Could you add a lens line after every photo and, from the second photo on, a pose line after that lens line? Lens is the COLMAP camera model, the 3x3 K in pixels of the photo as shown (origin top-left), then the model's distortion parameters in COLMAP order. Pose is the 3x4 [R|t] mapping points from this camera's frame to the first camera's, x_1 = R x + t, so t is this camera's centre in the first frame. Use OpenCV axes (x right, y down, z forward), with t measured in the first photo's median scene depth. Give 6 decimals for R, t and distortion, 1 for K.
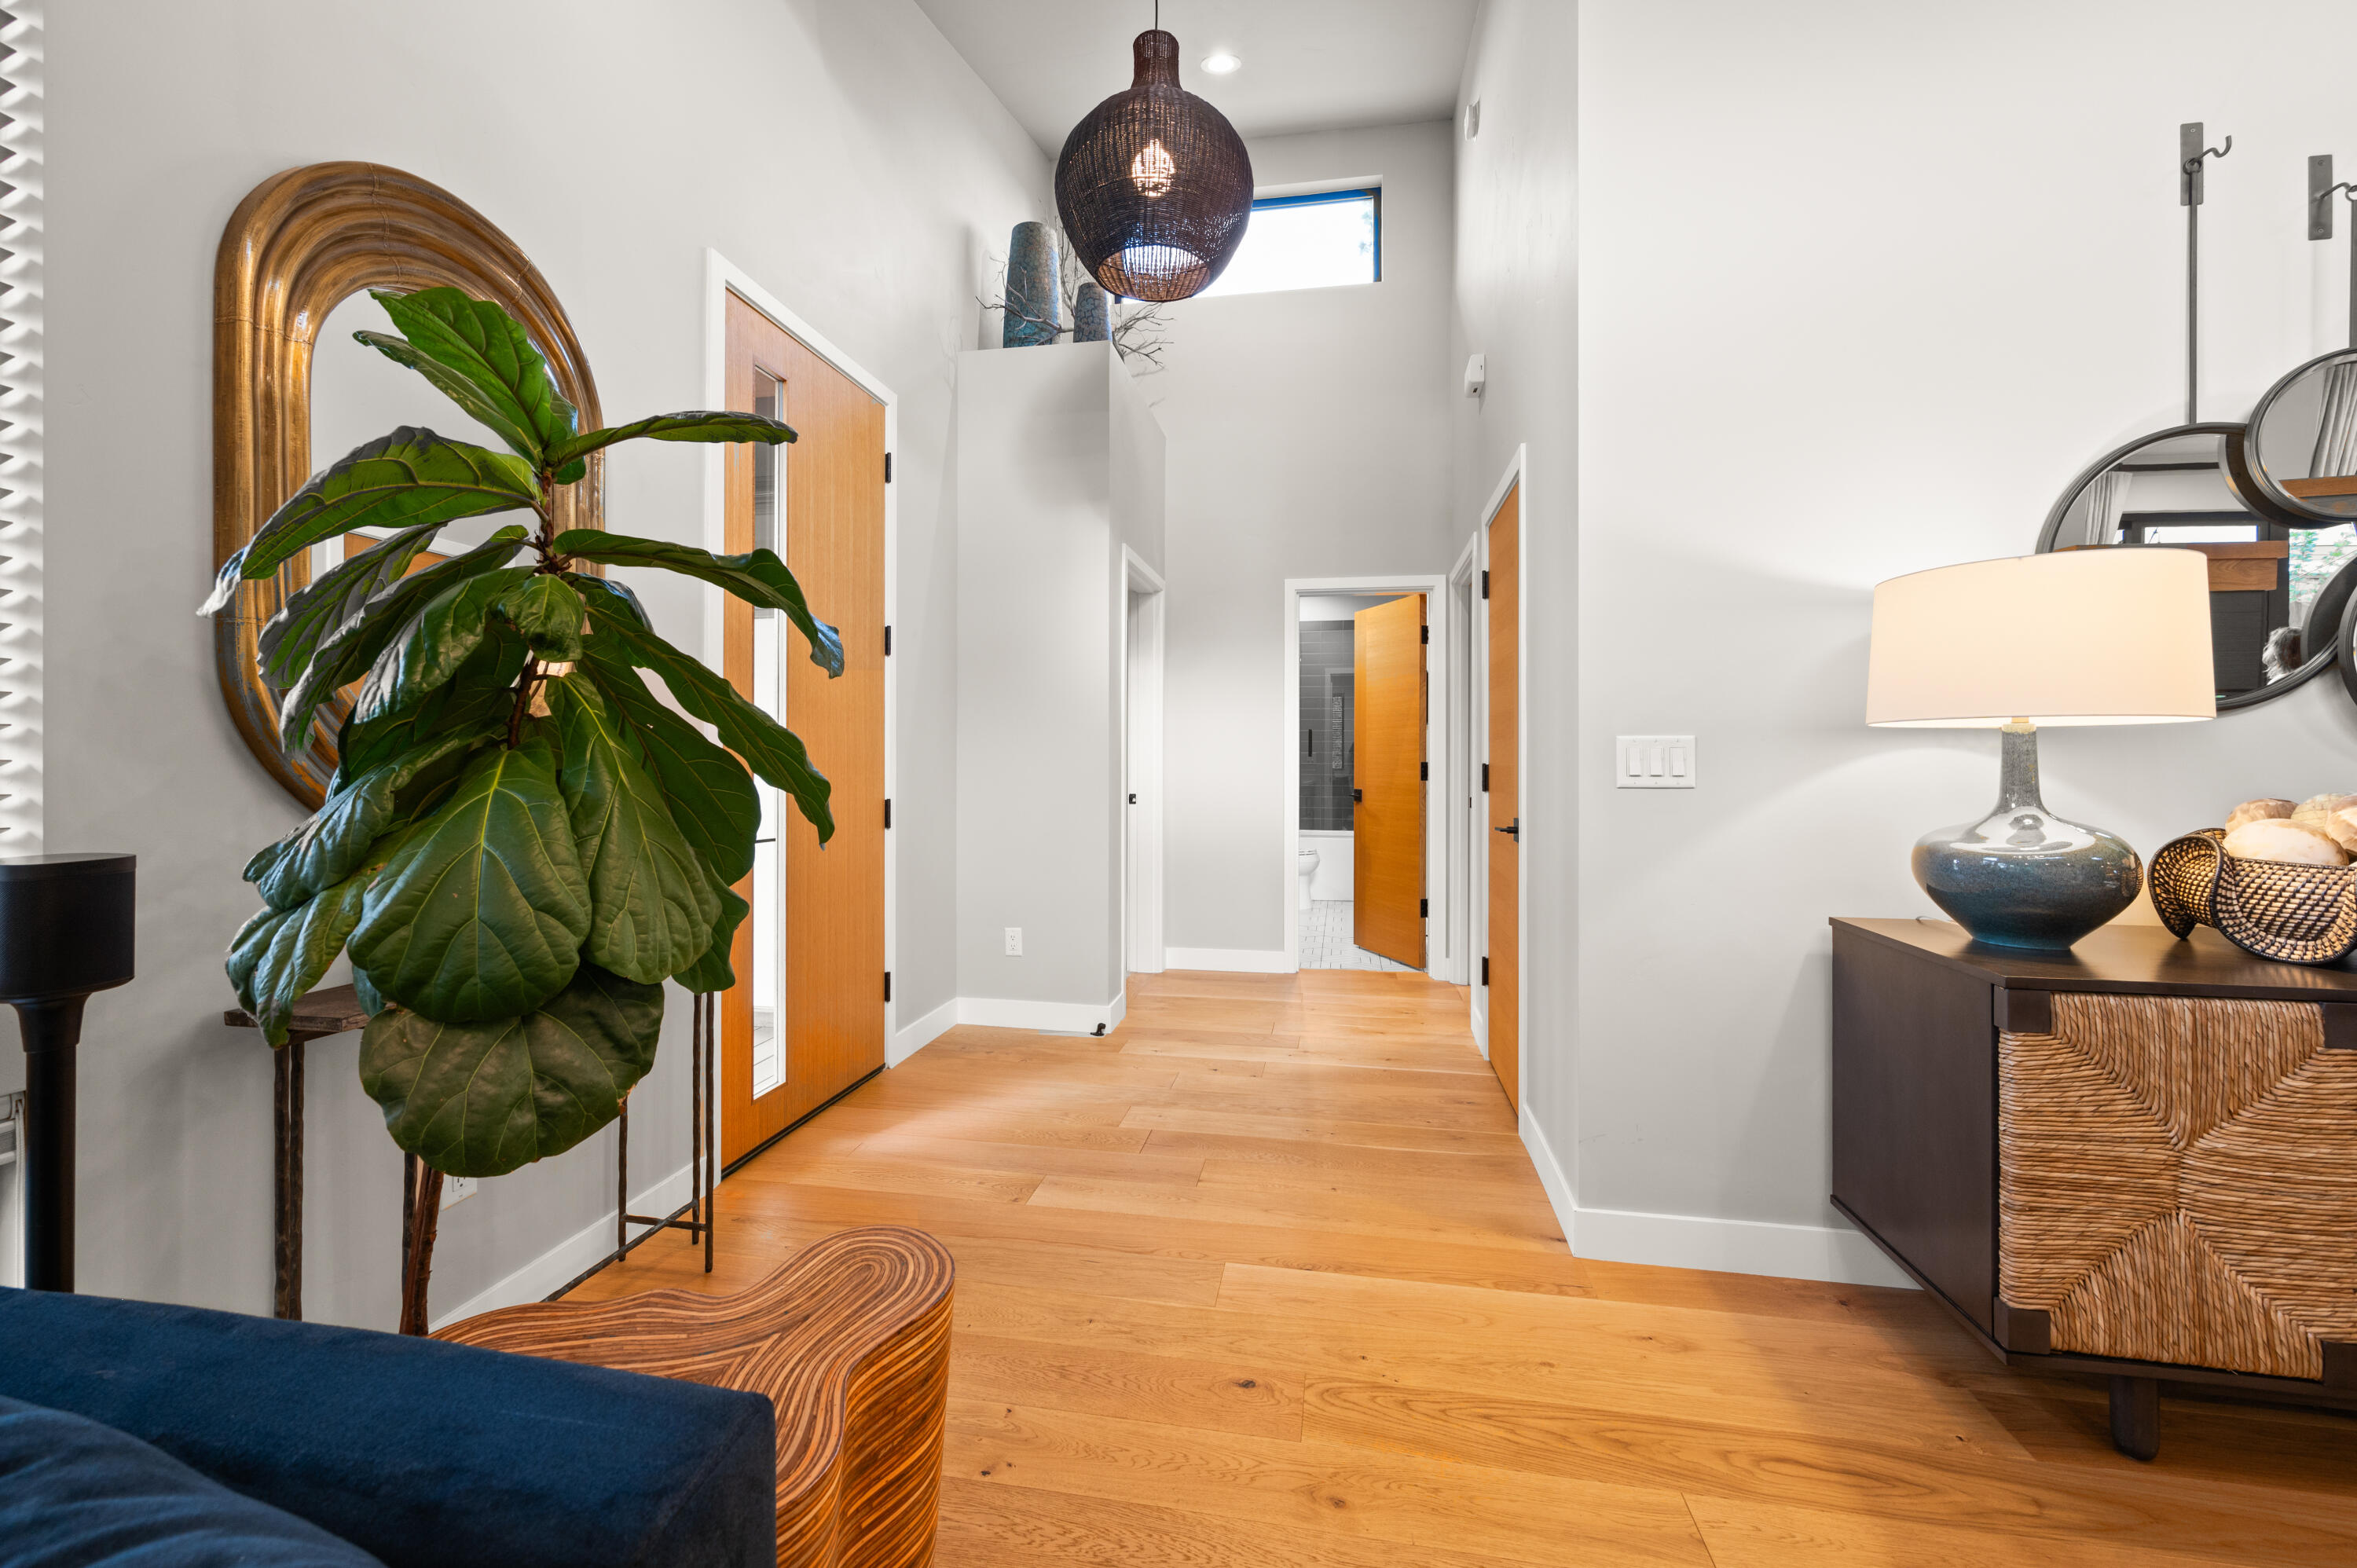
lens RADIAL K [[936.0, 0, 1175.3], [0, 936.0, 761.4], [0, 0, 1]] dist [0.000327, 0.000185]
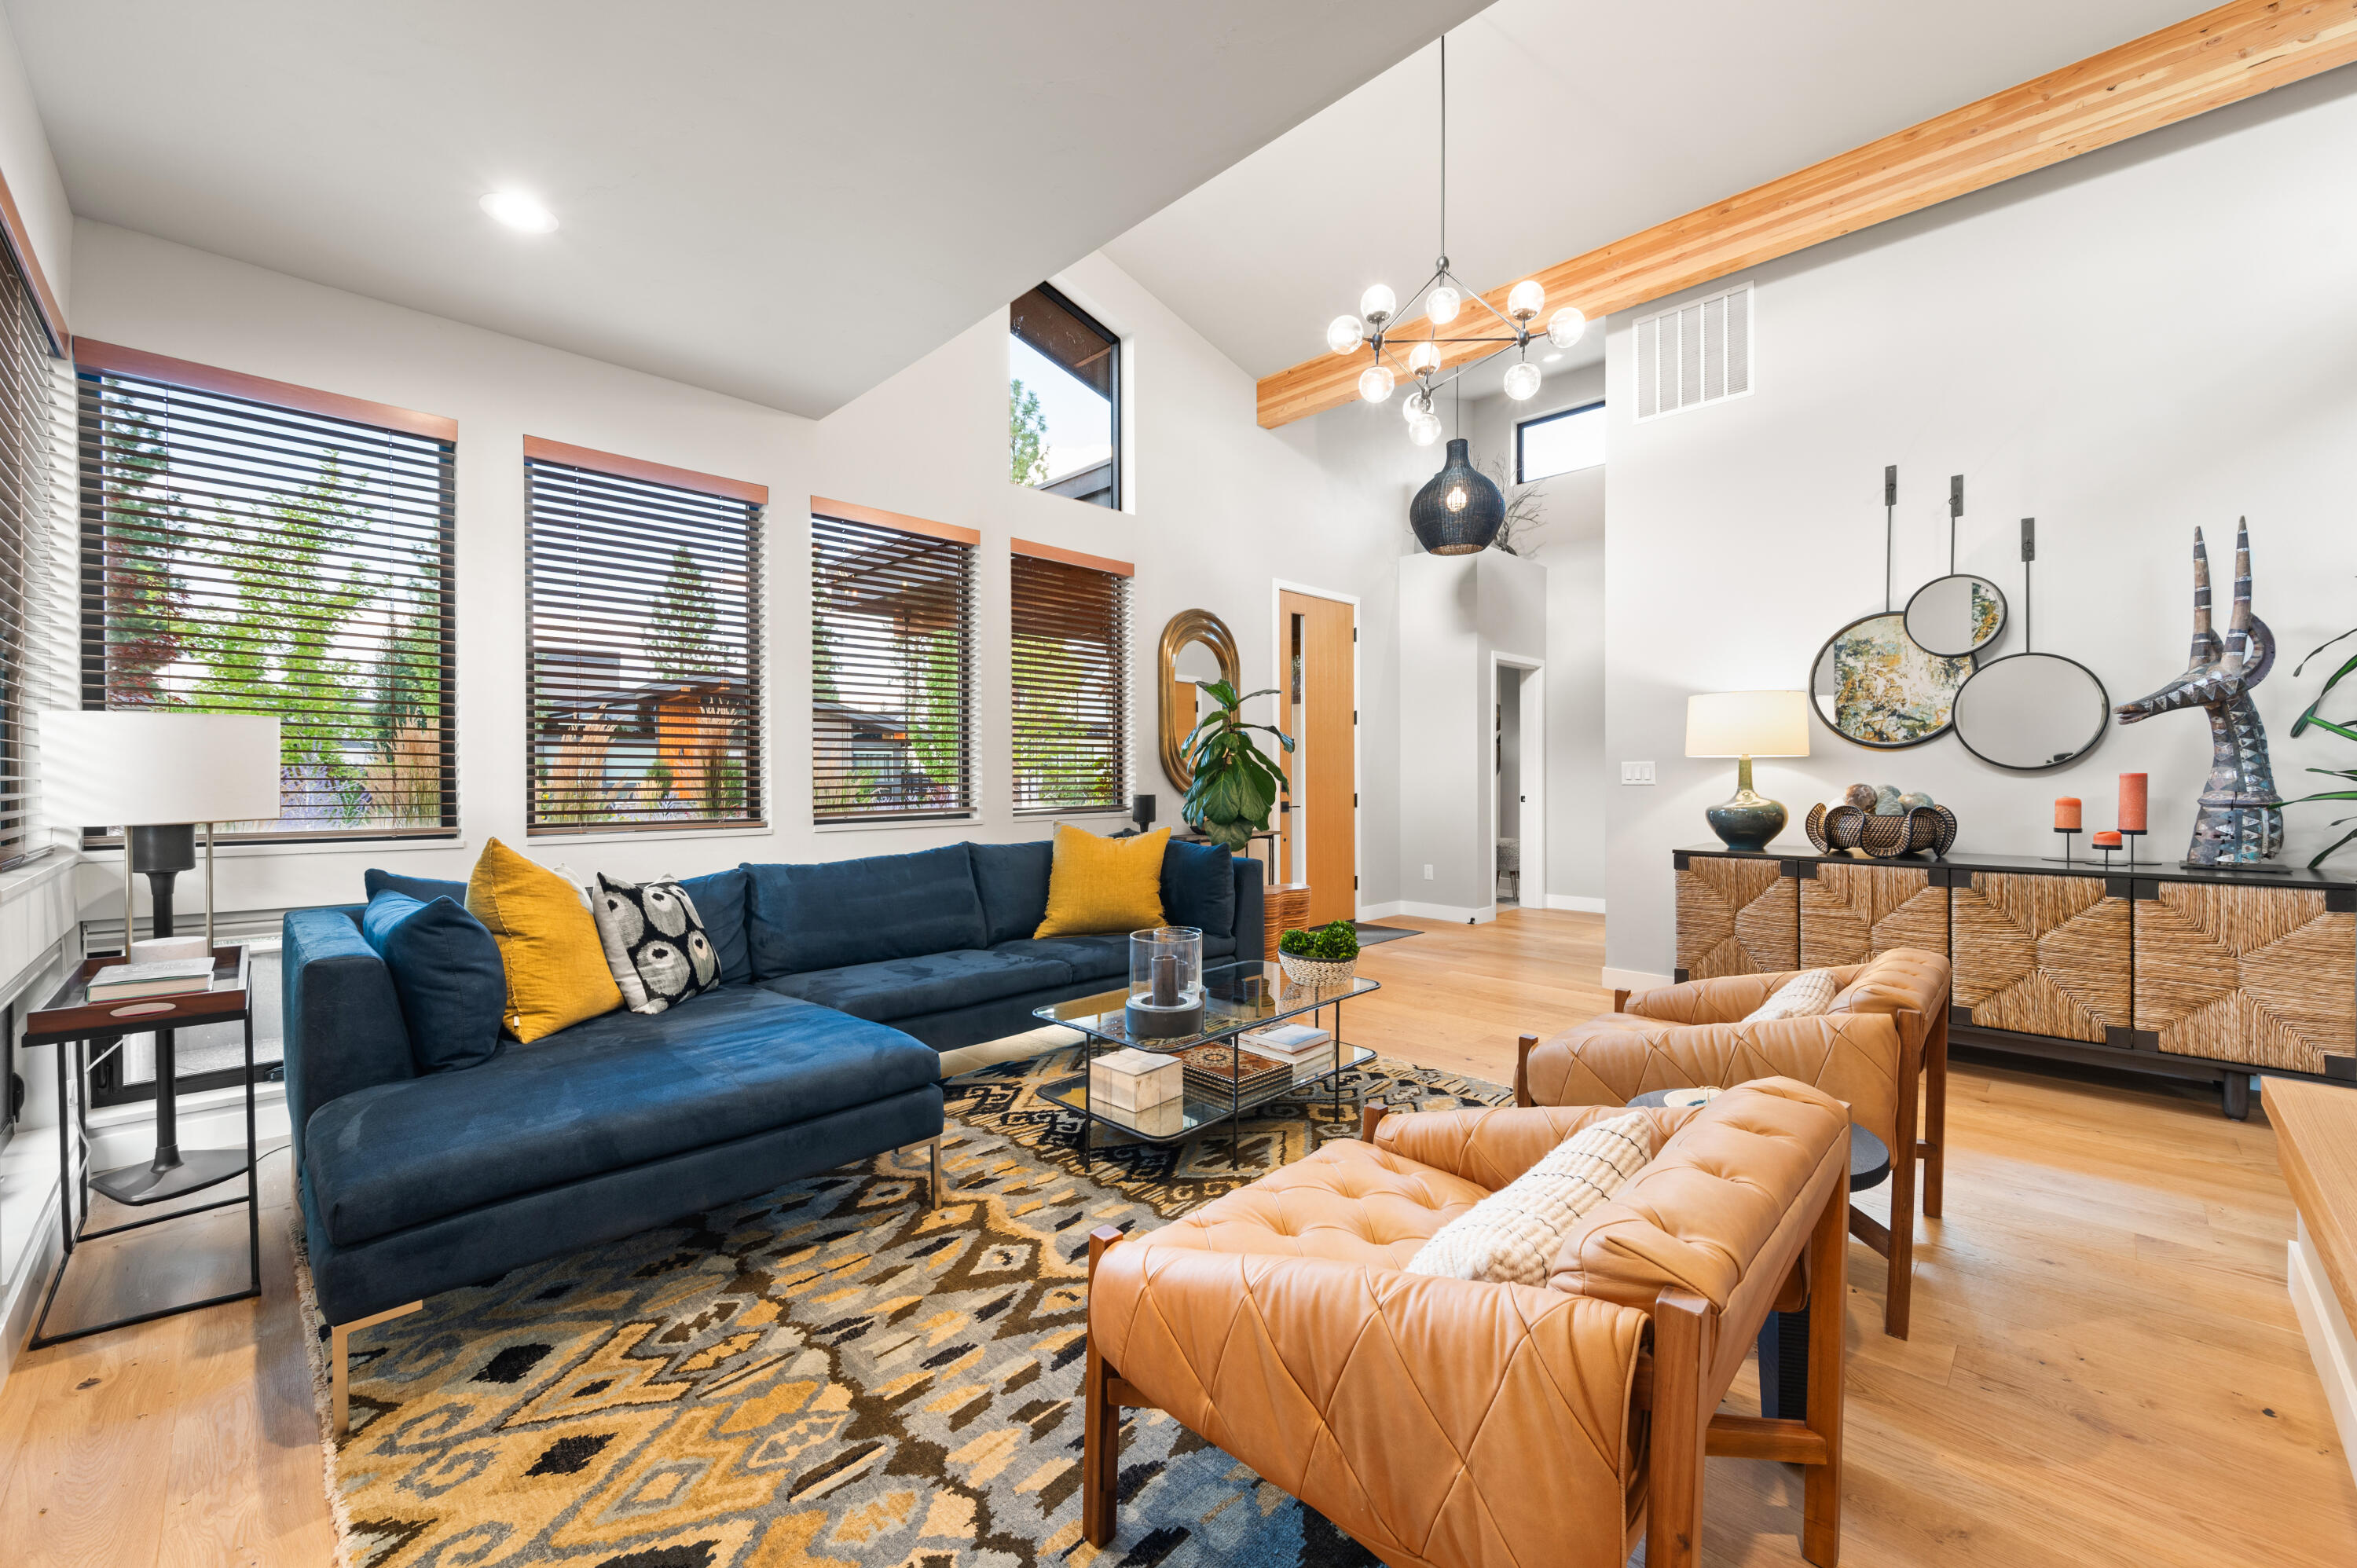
lens RADIAL K [[936.0, 0, 1175.3], [0, 936.0, 761.4], [0, 0, 1]] dist [0.000327, 0.000185]
pose [[0.818503, -0.013472, -0.574344, 0.610214], [0.003242, 0.999817, -0.018832, 0.007416], [0.574493, 0.013552, 0.818397, -1.021134]]
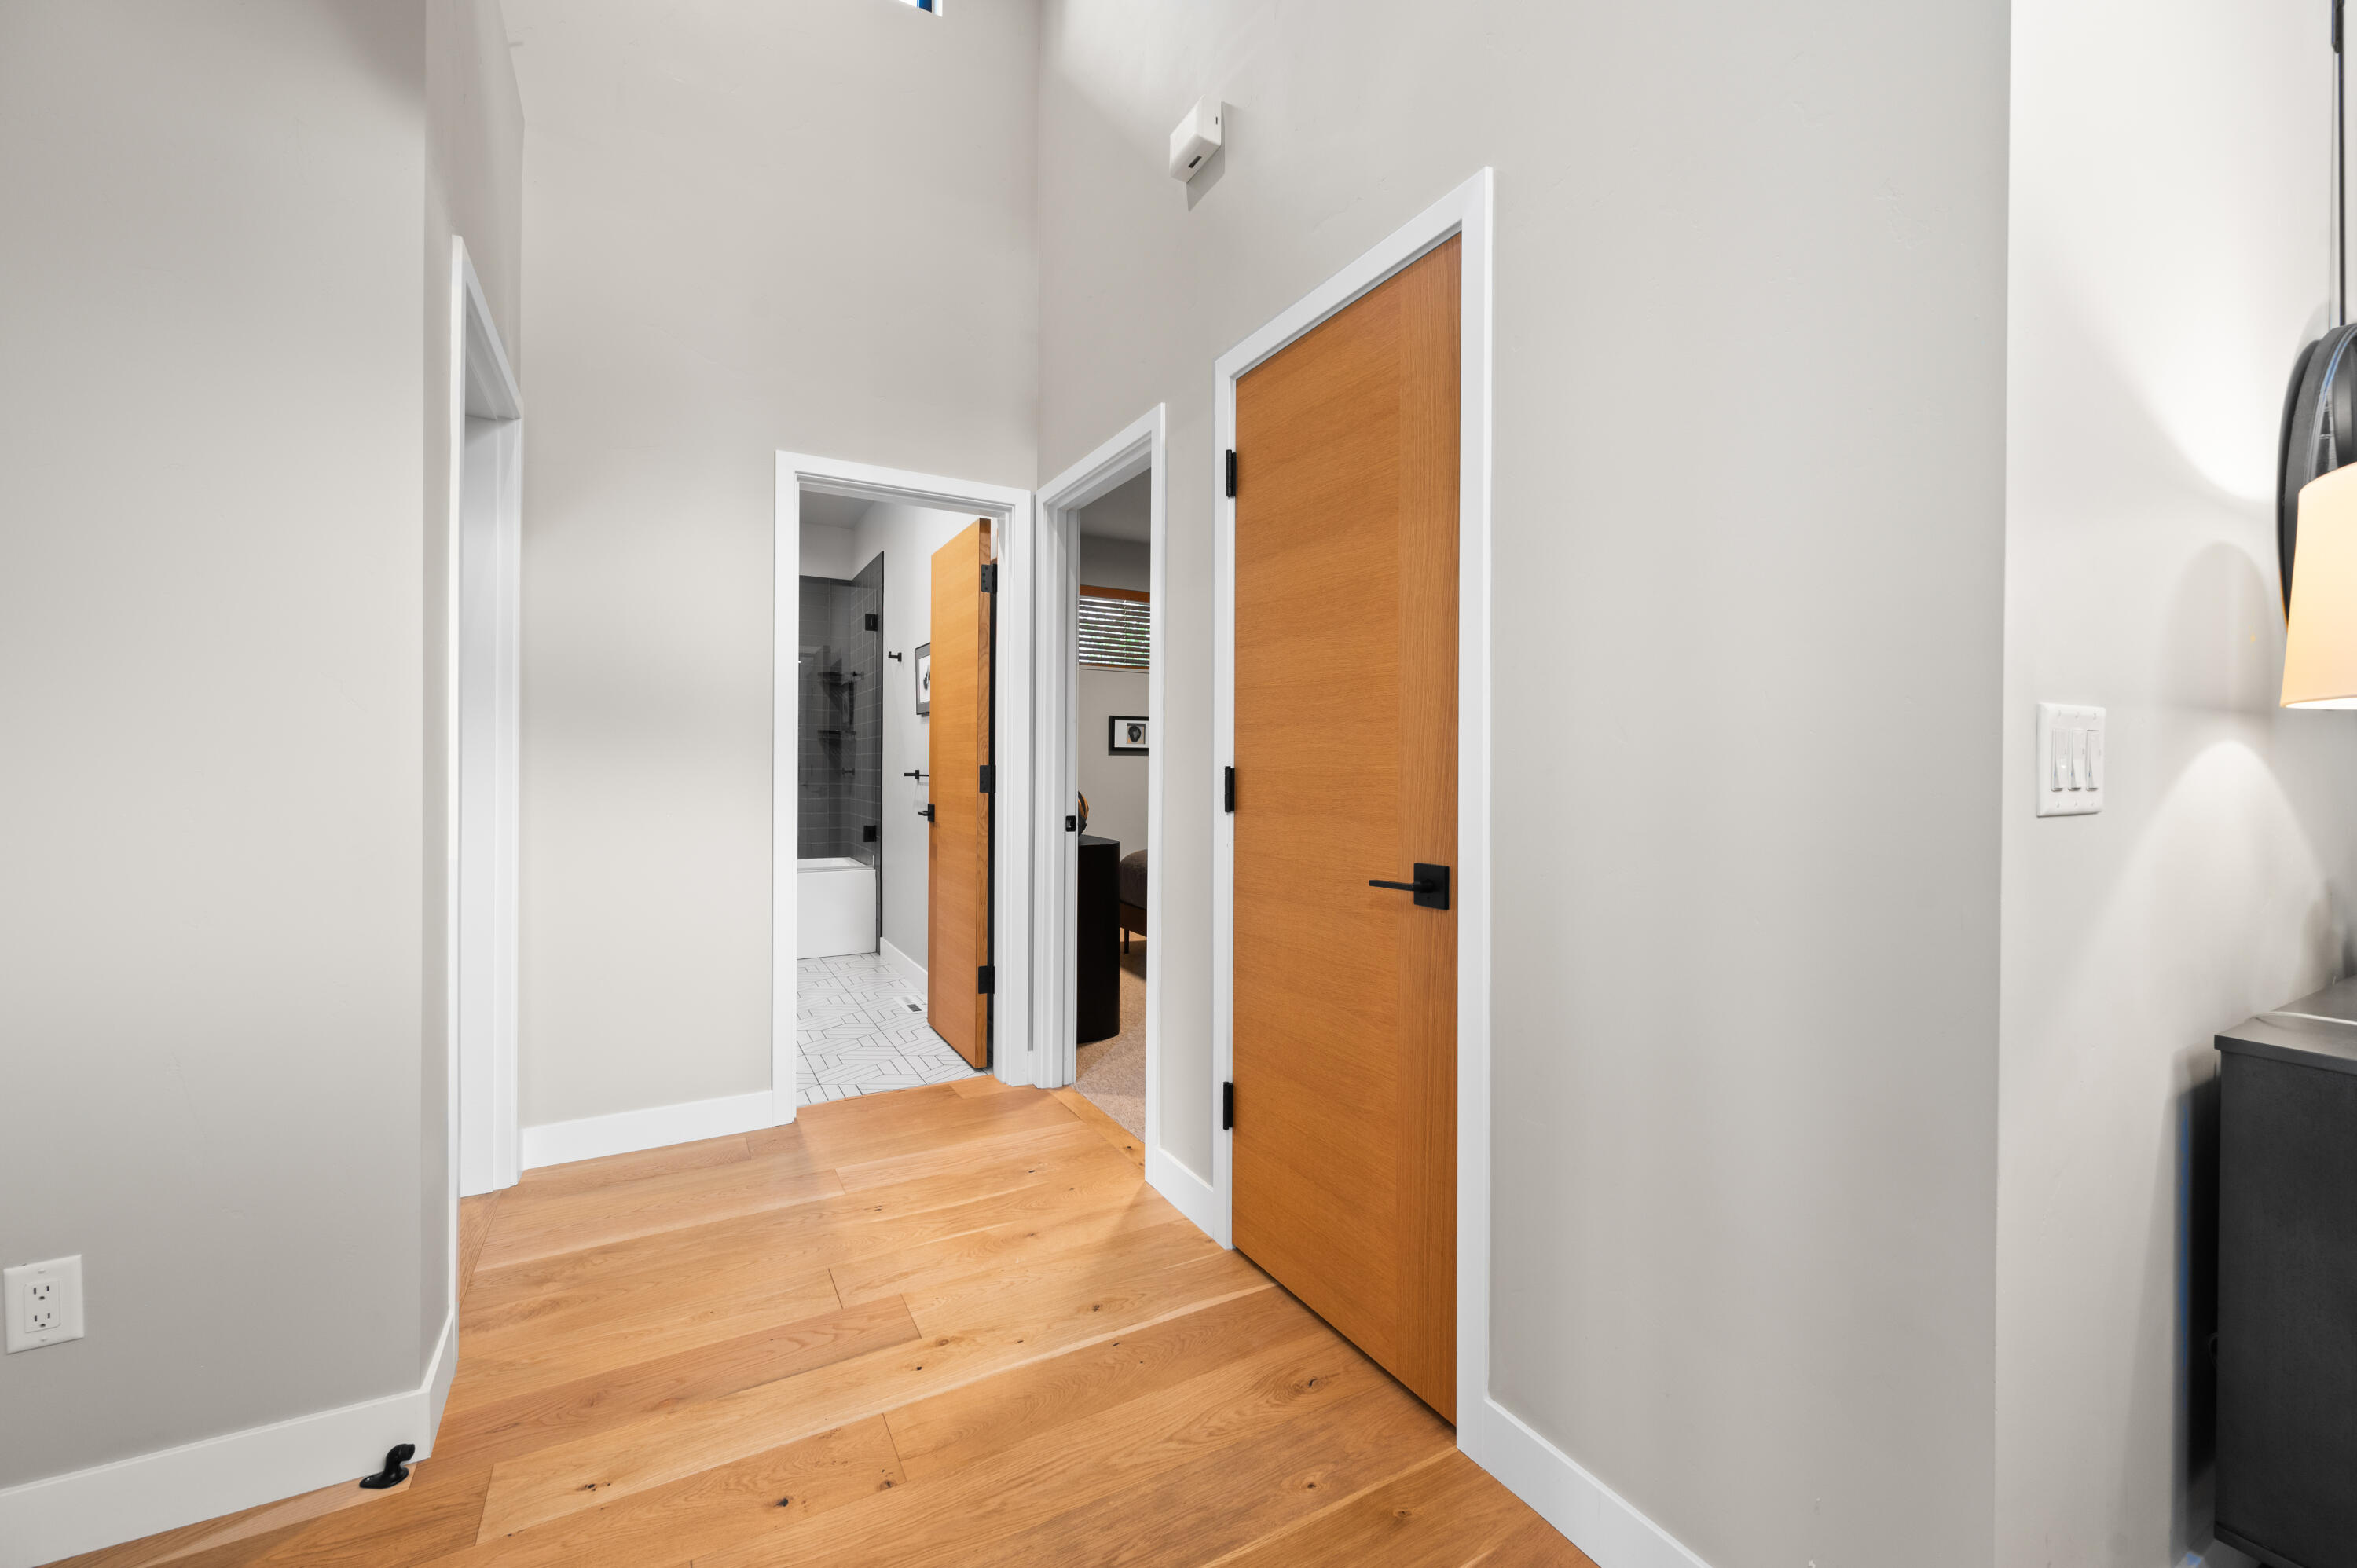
lens RADIAL K [[936.0, 0, 1175.3], [0, 936.0, 761.4], [0, 0, 1]] dist [0.000327, 0.000185]
pose [[0.770036, 0.007896, 0.637951, -0.096541], [-0.004946, 0.999967, -0.006406, 0.004023], [-0.637981, 0.001778, 0.770050, 0.603369]]
